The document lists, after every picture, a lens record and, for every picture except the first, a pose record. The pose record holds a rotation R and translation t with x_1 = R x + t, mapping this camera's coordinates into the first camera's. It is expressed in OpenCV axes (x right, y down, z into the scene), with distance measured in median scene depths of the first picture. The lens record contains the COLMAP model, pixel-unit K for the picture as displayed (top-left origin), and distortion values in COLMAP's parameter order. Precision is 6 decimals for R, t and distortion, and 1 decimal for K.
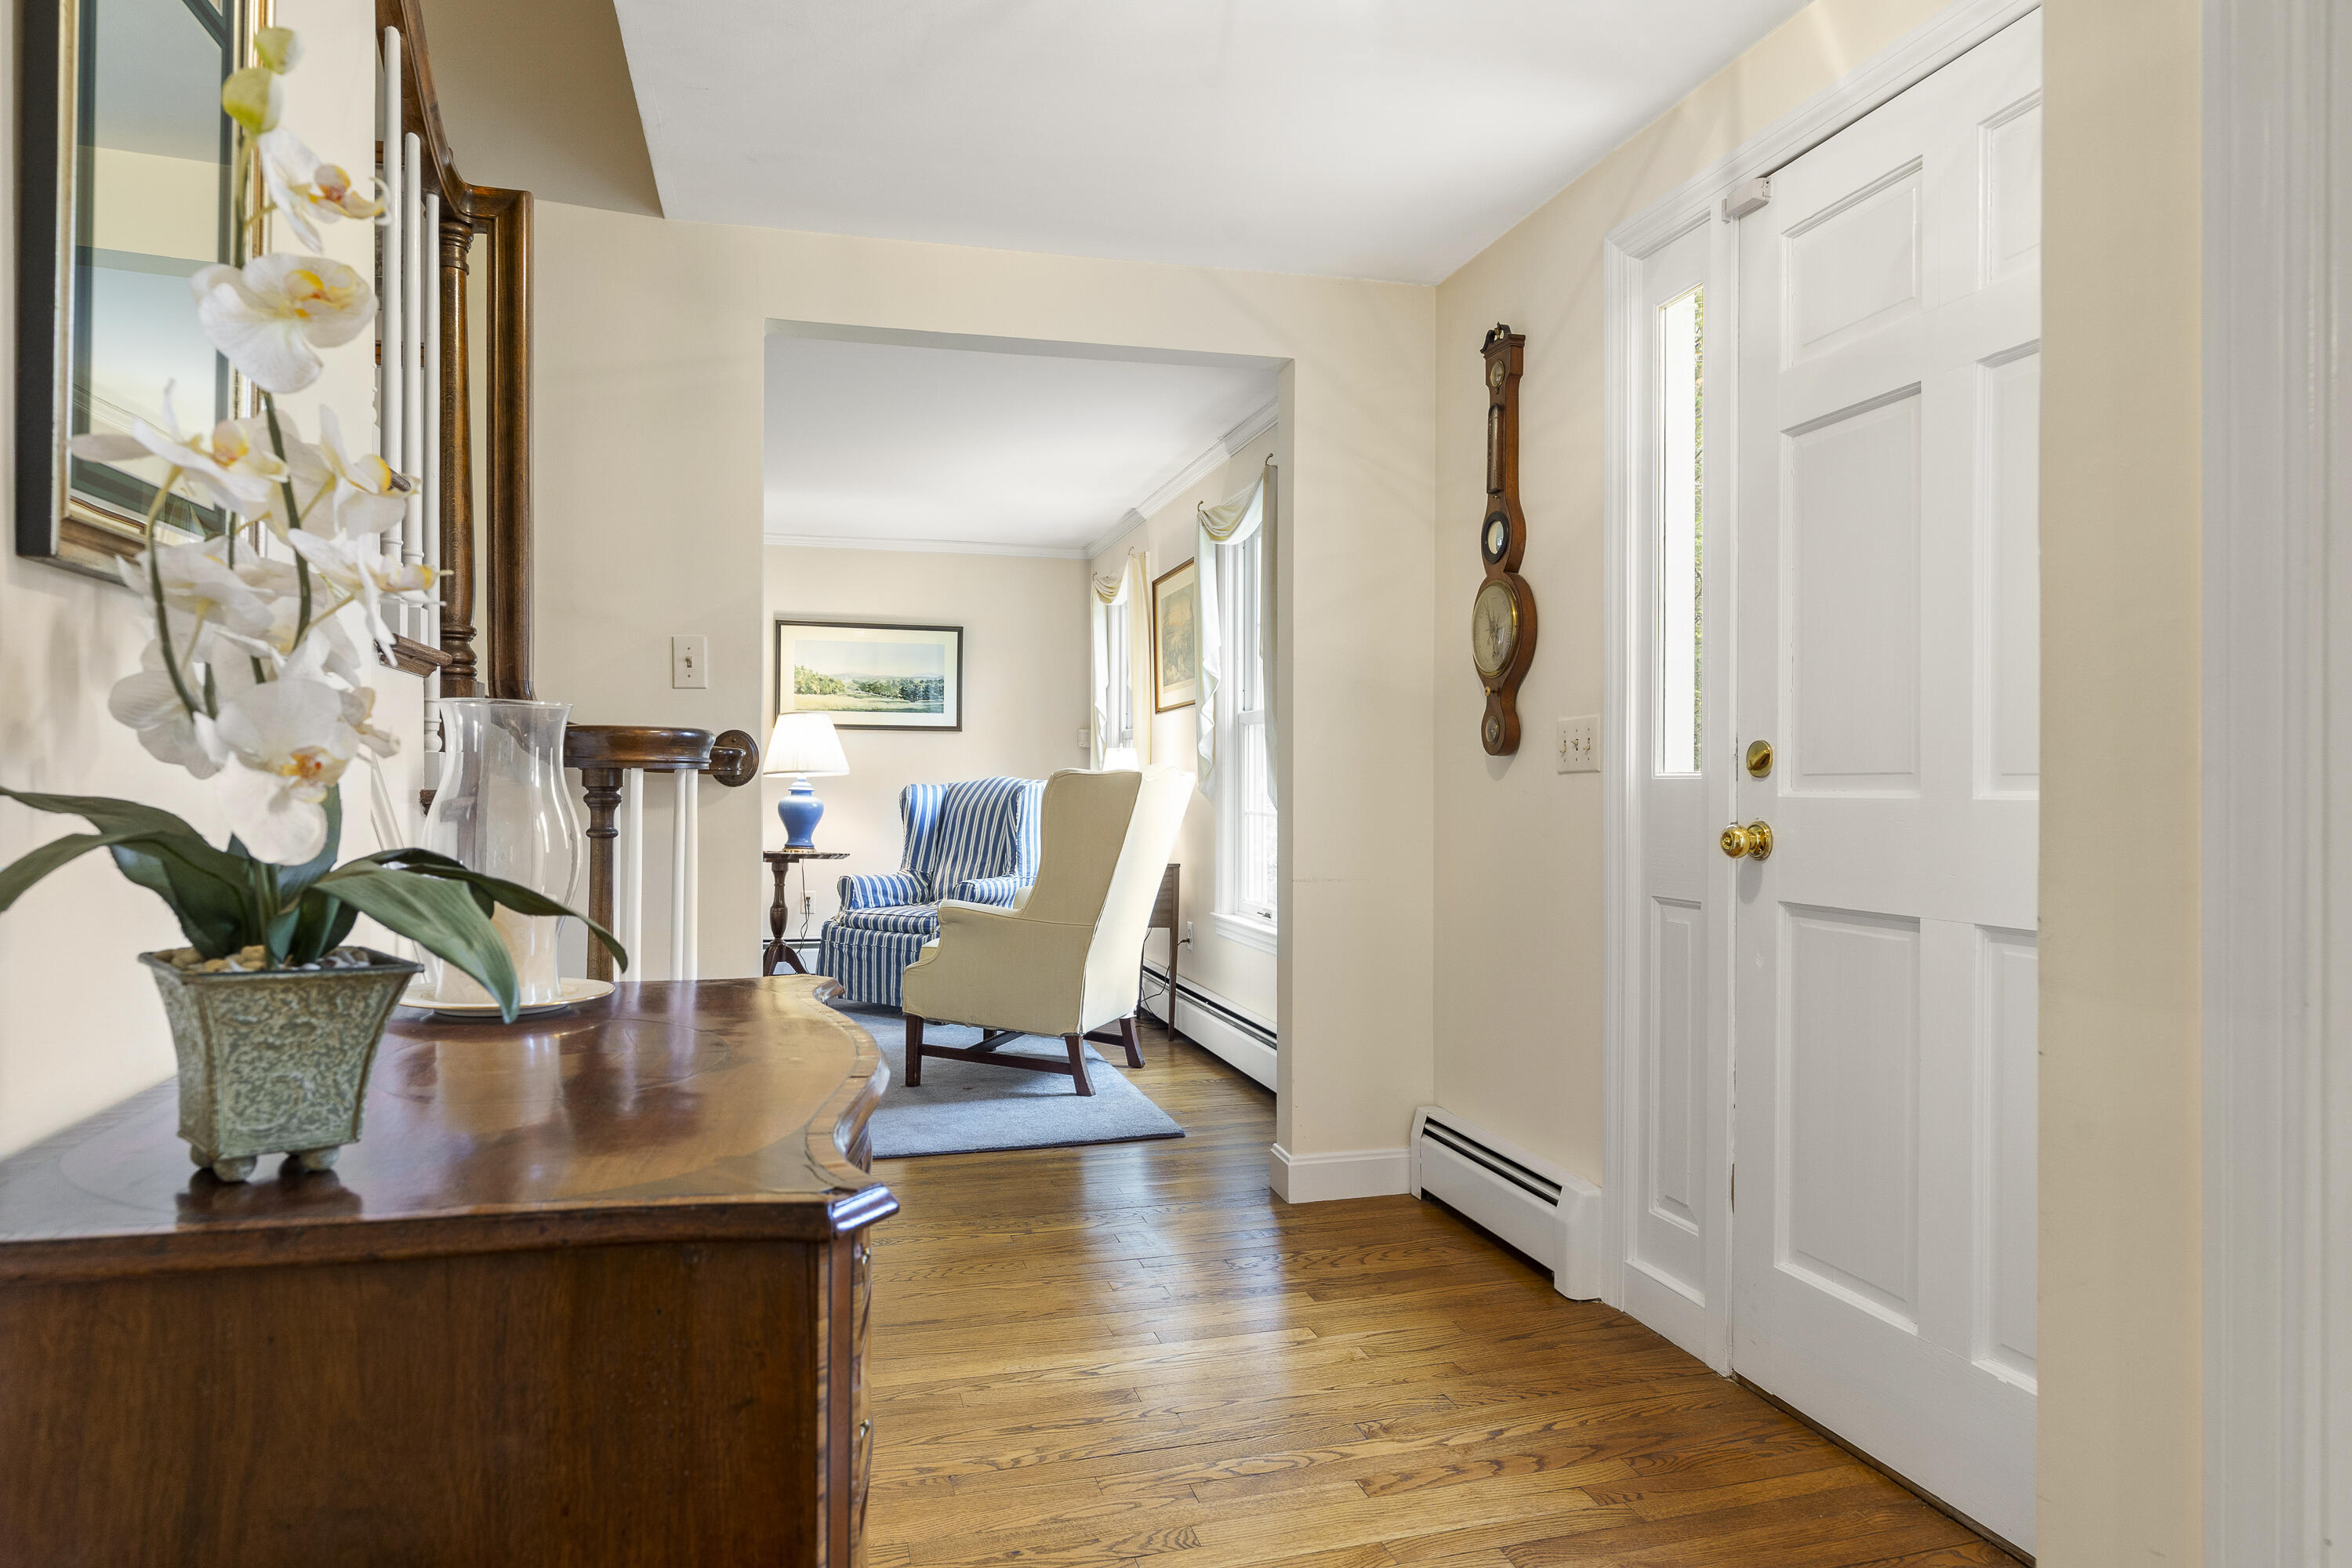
lens RADIAL K [[1421.5, 0, 1168.9], [0, 1421.5, 774.0], [0, 0, 1]] dist [0.005299, 0.001105]
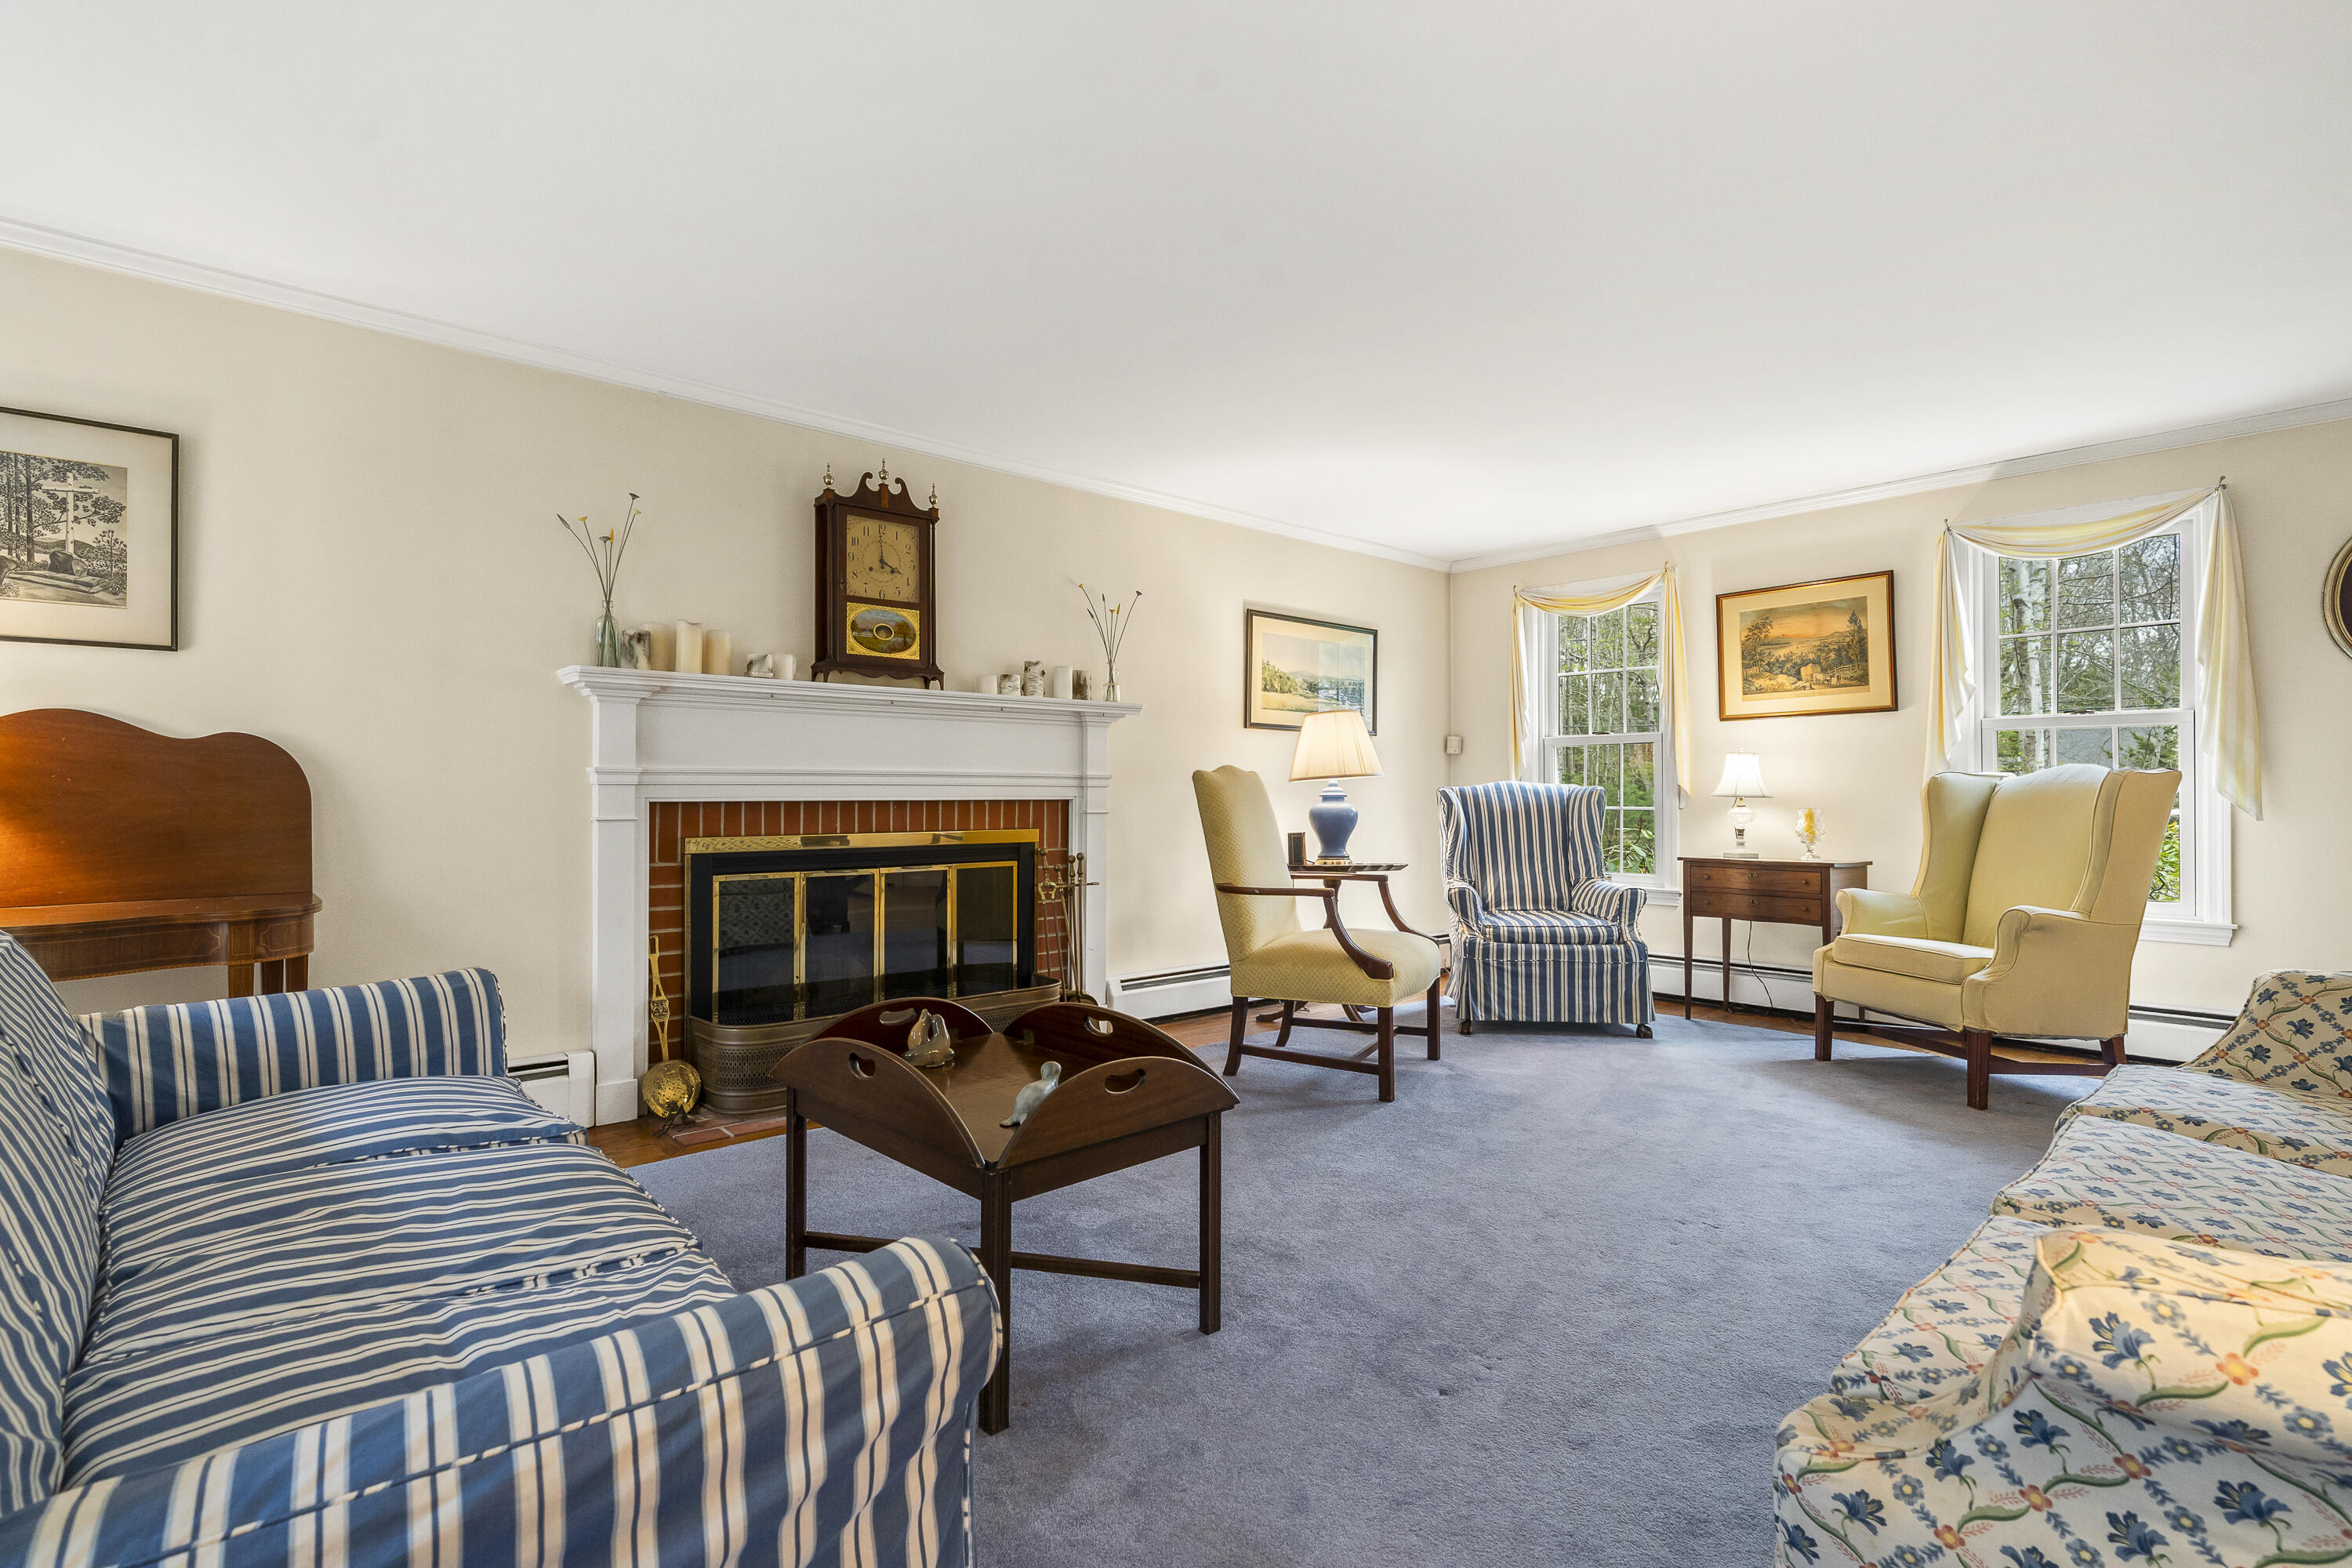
lens RADIAL K [[1139.2, 0, 1179.2], [0, 1139.2, 785.0], [0, 0, 1]] dist [-0.002154, 0.001086]
pose [[0.885922, -0.000095, 0.463834, -0.712551], [-0.001515, 0.999994, 0.003099, 0.002008], [-0.463831, -0.003448, 0.885917, 0.407323]]
